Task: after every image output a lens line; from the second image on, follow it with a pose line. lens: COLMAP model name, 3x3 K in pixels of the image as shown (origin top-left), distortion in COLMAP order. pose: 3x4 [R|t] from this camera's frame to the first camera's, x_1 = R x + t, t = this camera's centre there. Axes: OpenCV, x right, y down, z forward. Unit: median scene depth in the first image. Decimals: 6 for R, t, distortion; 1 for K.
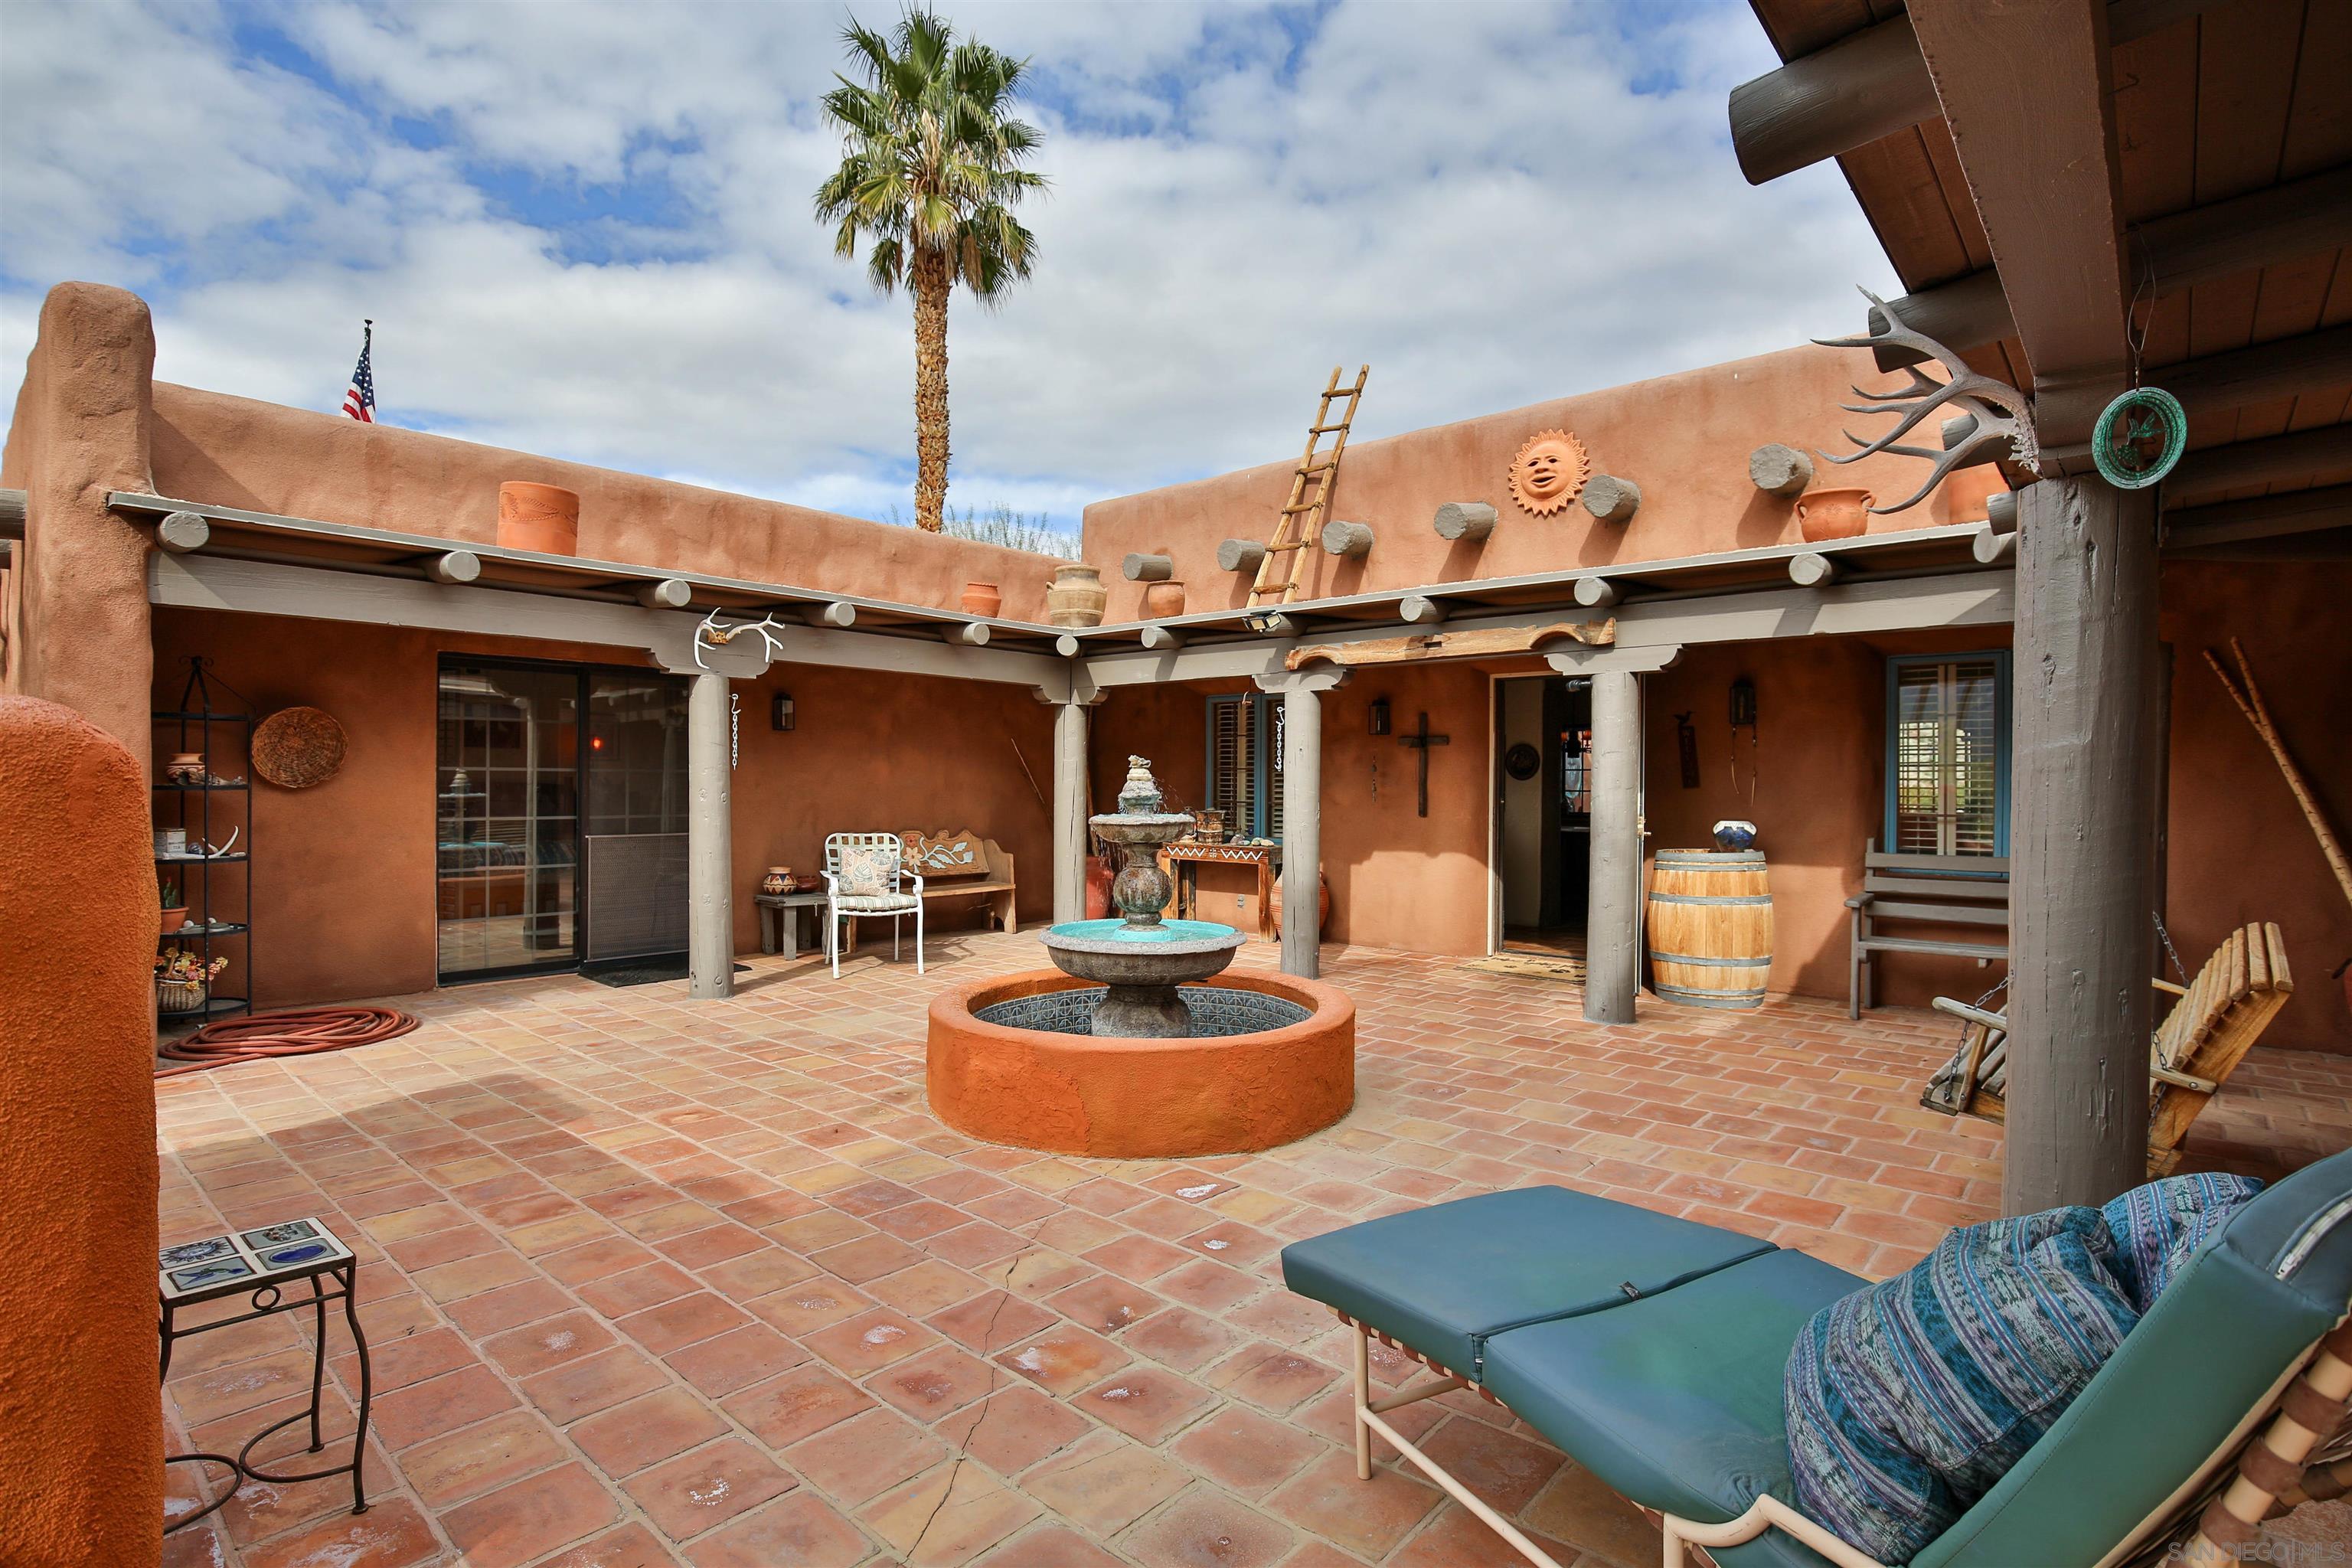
lens RADIAL K [[1140.5, 0, 1183.3], [0, 1140.5, 775.7], [0, 0, 1]] dist [-0.029707, 0.006745]
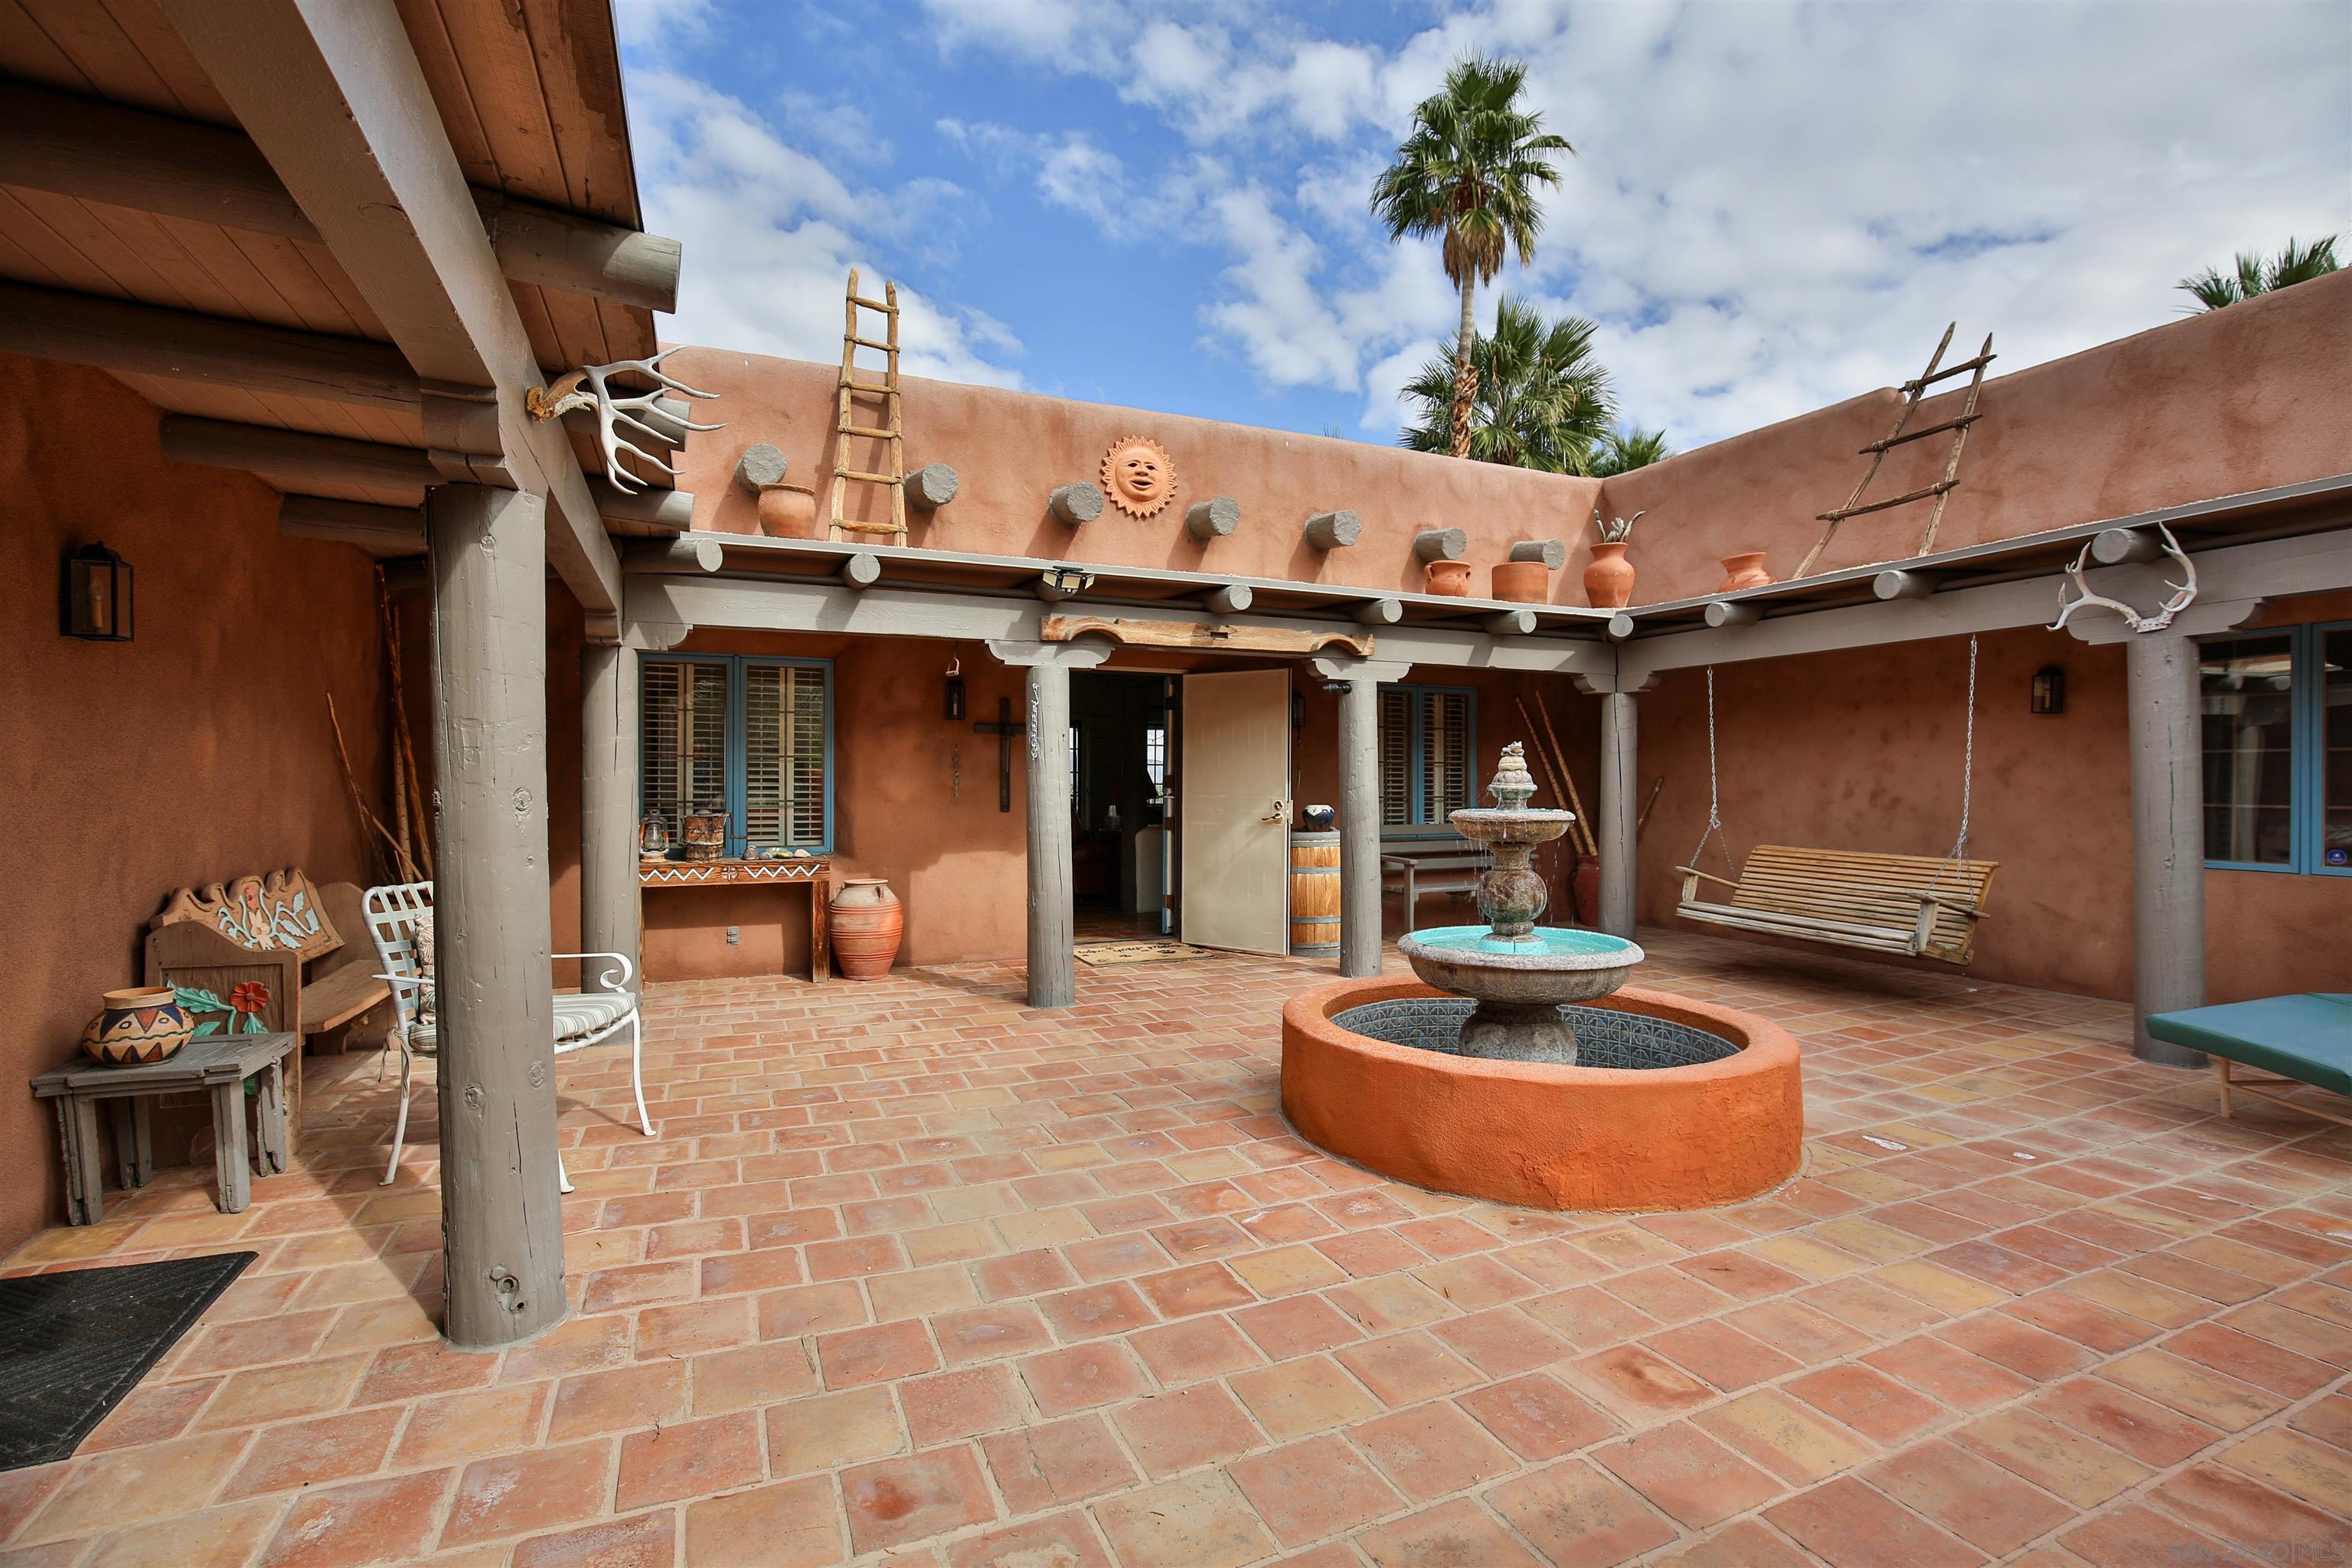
lens RADIAL K [[1071.0, 0, 1176.0], [0, 1071.0, 784.0], [0, 0, 1]] dist [-0.040214, 0.008902]
pose [[0.425090, -0.007394, 0.905121, -0.581462], [-0.003817, 0.999943, 0.009961, 0.004945], [-0.905143, -0.007689, 0.425038, 0.579368]]
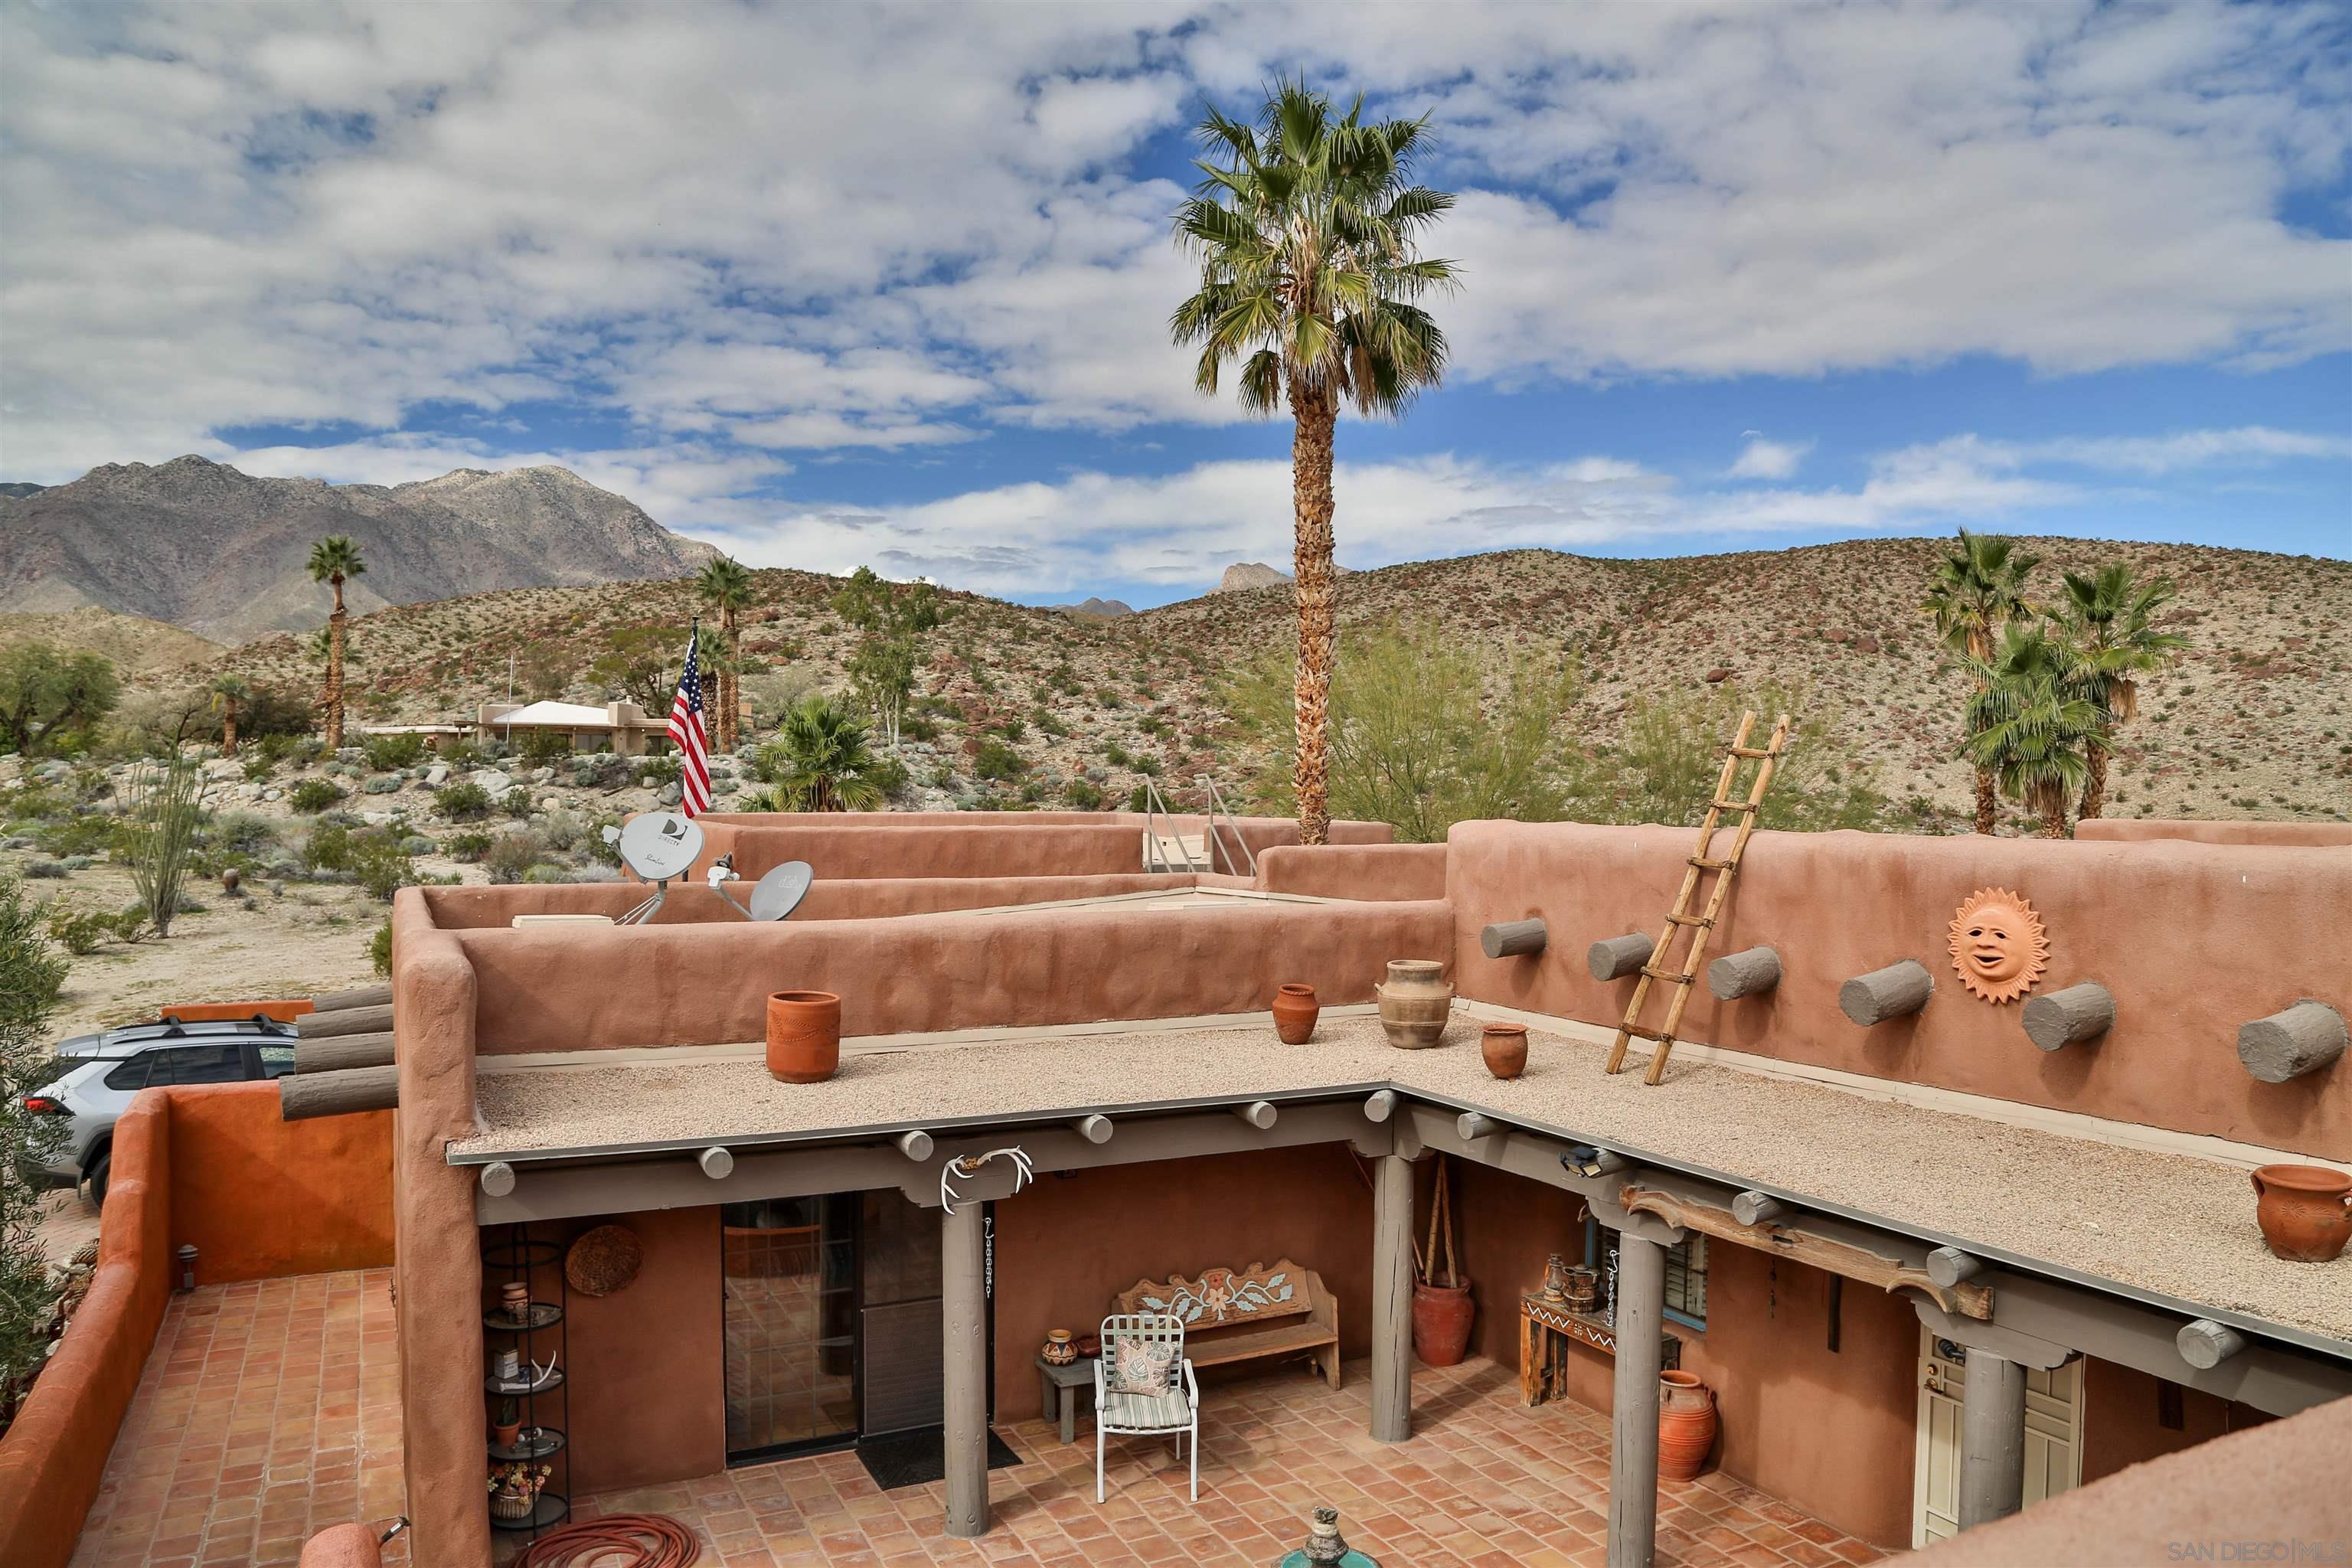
lens RADIAL K [[1587.9, 0, 1176.0], [0, 1587.9, 784.0], [0, 0, 1]] dist [-0.126381, 0.079026]
pose [[0.932345, 0.001994, -0.361563, 0.194748], [-0.002015, 0.999998, 0.000319, -0.390159], [0.361563, 0.000431, 0.932348, -0.131825]]
